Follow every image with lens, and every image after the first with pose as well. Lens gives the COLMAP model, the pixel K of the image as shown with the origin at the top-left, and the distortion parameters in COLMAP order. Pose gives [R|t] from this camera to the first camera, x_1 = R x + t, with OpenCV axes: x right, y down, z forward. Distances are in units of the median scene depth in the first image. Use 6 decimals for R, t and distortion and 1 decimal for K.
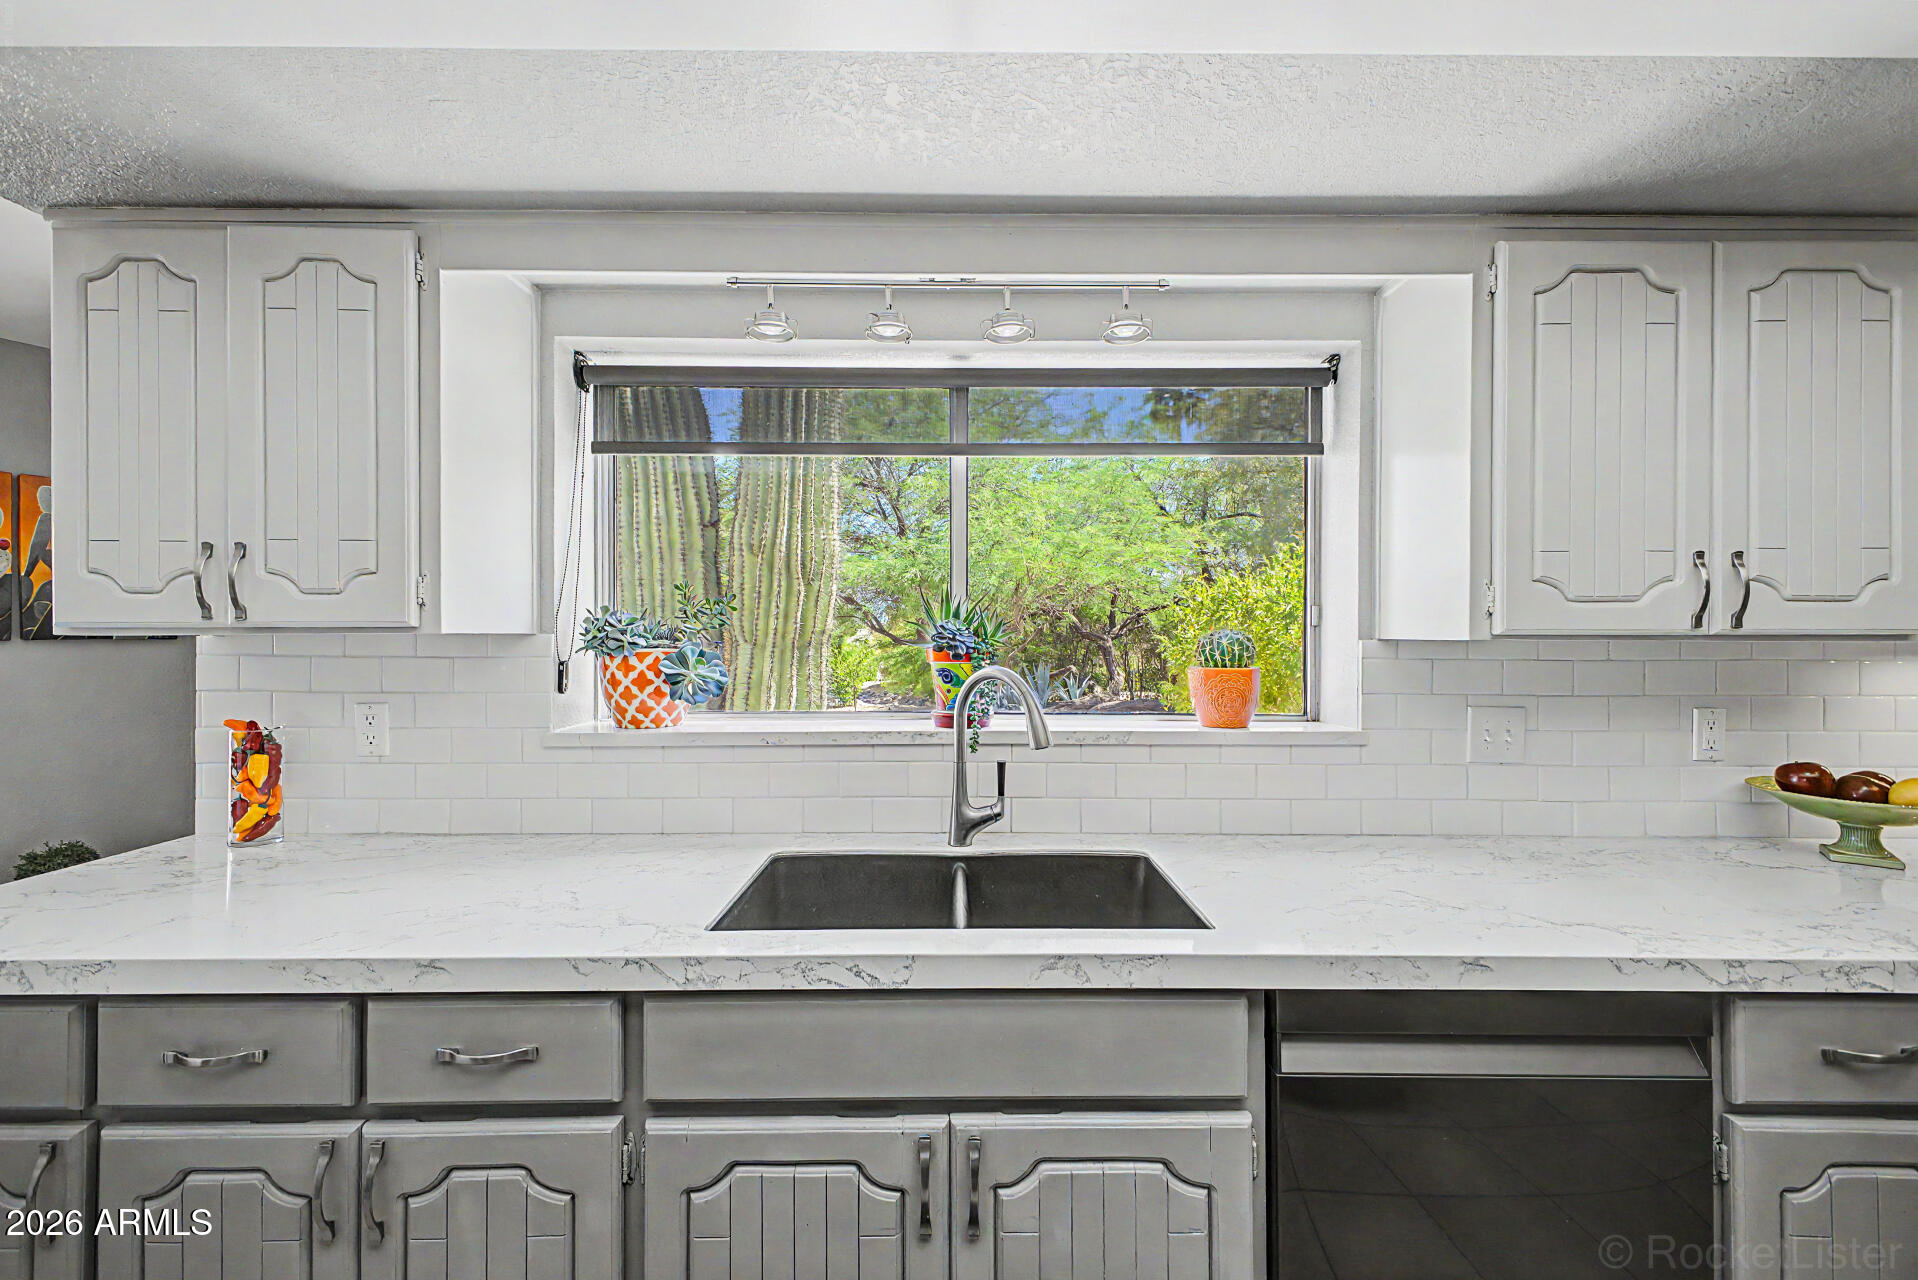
lens RADIAL K [[776.7, 0, 953.0], [0, 776.7, 634.2], [0, 0, 1]] dist [0.007405, -0.000194]
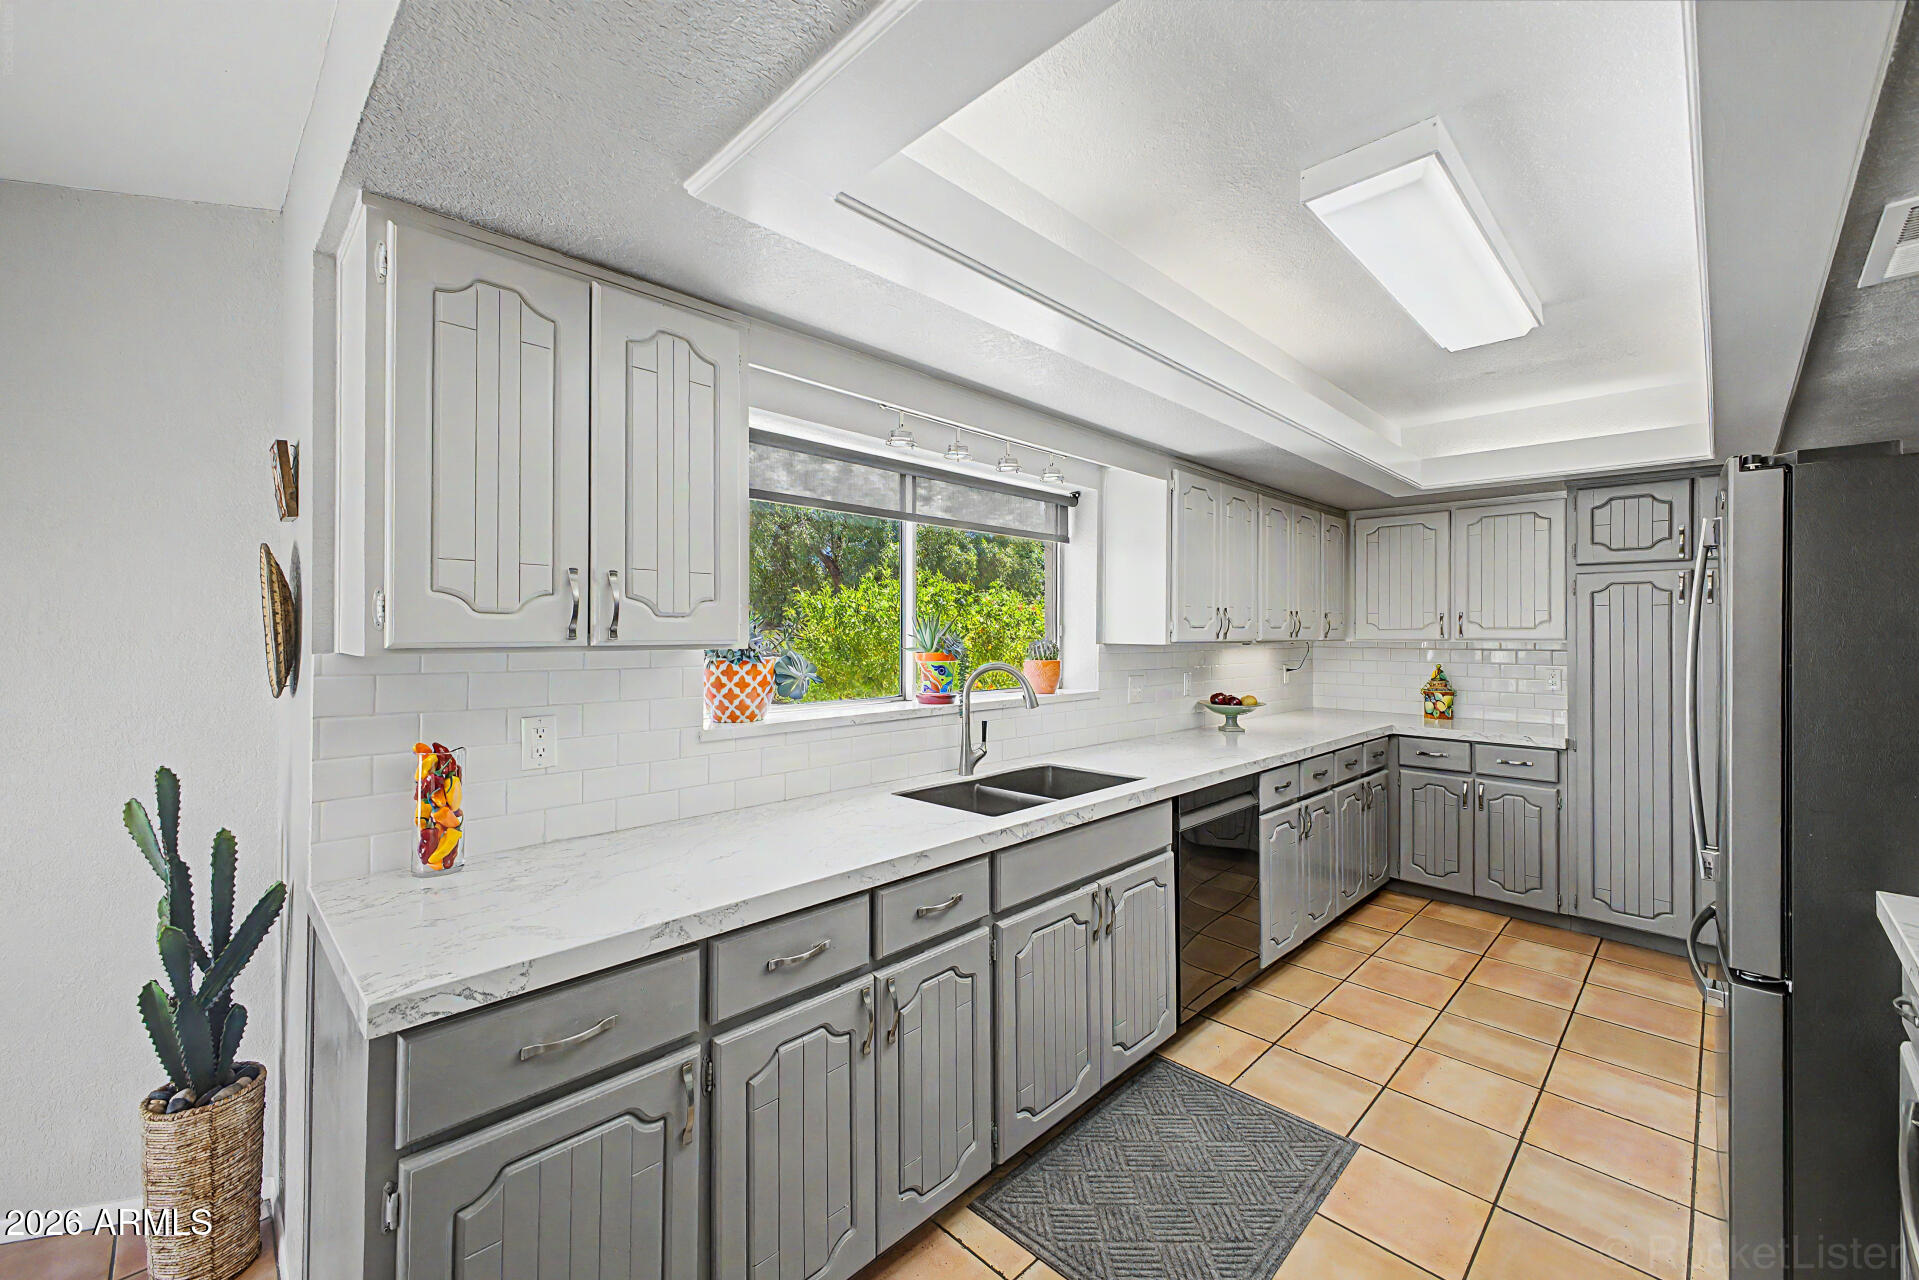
lens RADIAL K [[758.2, 0, 963.0], [0, 758.2, 632.4], [0, 0, 1]] dist [0.014392, -0.000074]
pose [[0.707500, 0.000555, 0.706713, -1.165024], [0.002623, 0.999991, -0.003410, -0.018762], [-0.706709, 0.004266, 0.707492, -0.112848]]
